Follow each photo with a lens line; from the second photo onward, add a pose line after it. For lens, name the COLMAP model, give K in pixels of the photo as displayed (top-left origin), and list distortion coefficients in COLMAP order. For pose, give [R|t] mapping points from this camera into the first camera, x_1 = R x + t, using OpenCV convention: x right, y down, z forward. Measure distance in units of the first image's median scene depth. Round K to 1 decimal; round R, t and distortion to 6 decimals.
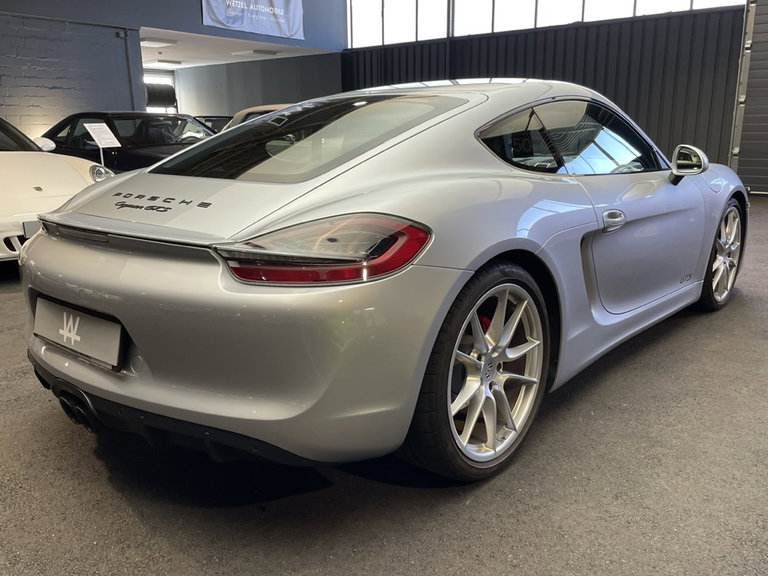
lens RADIAL K [[654.0, 0, 389.9], [0, 654.0, 300.5], [0, 0, 1]] dist [0.082989, -0.105679]
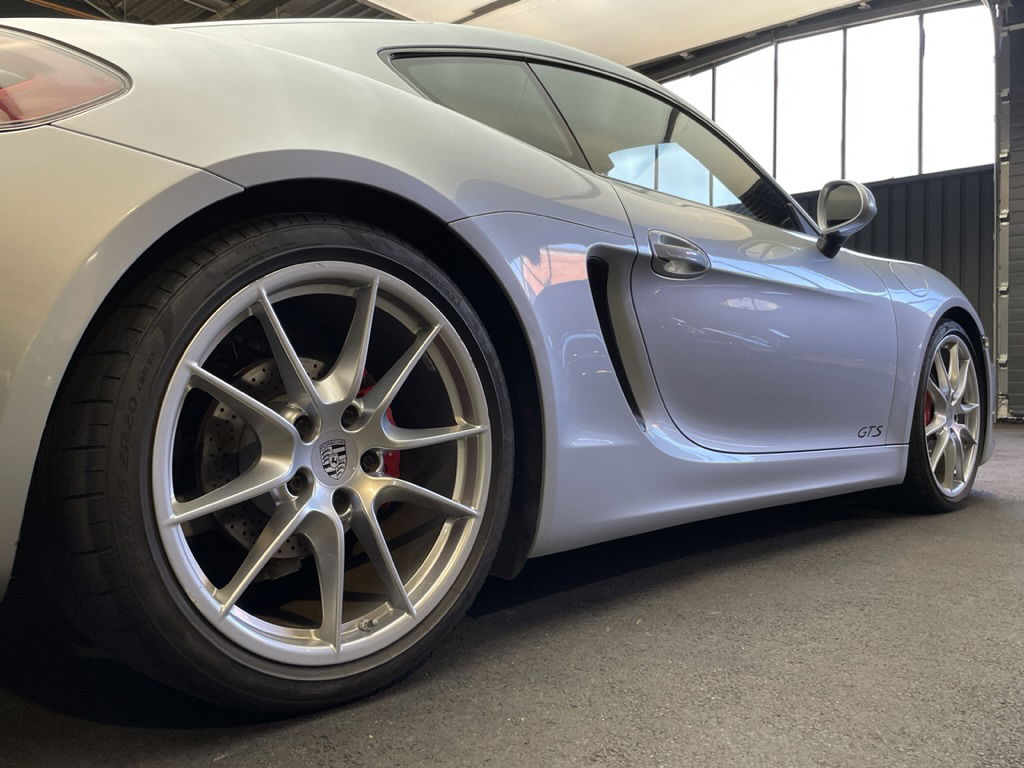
lens RADIAL K [[871.9, 0, 515.8], [0, 871.9, 388.5], [0, 0, 1]] dist [0.082989, -0.105679]
pose [[0.998308, 0.014941, -0.056189, 0.168572], [-0.028150, 0.969800, -0.242270, 0.110212], [0.050873, 0.243442, 0.968580, 0.222051]]
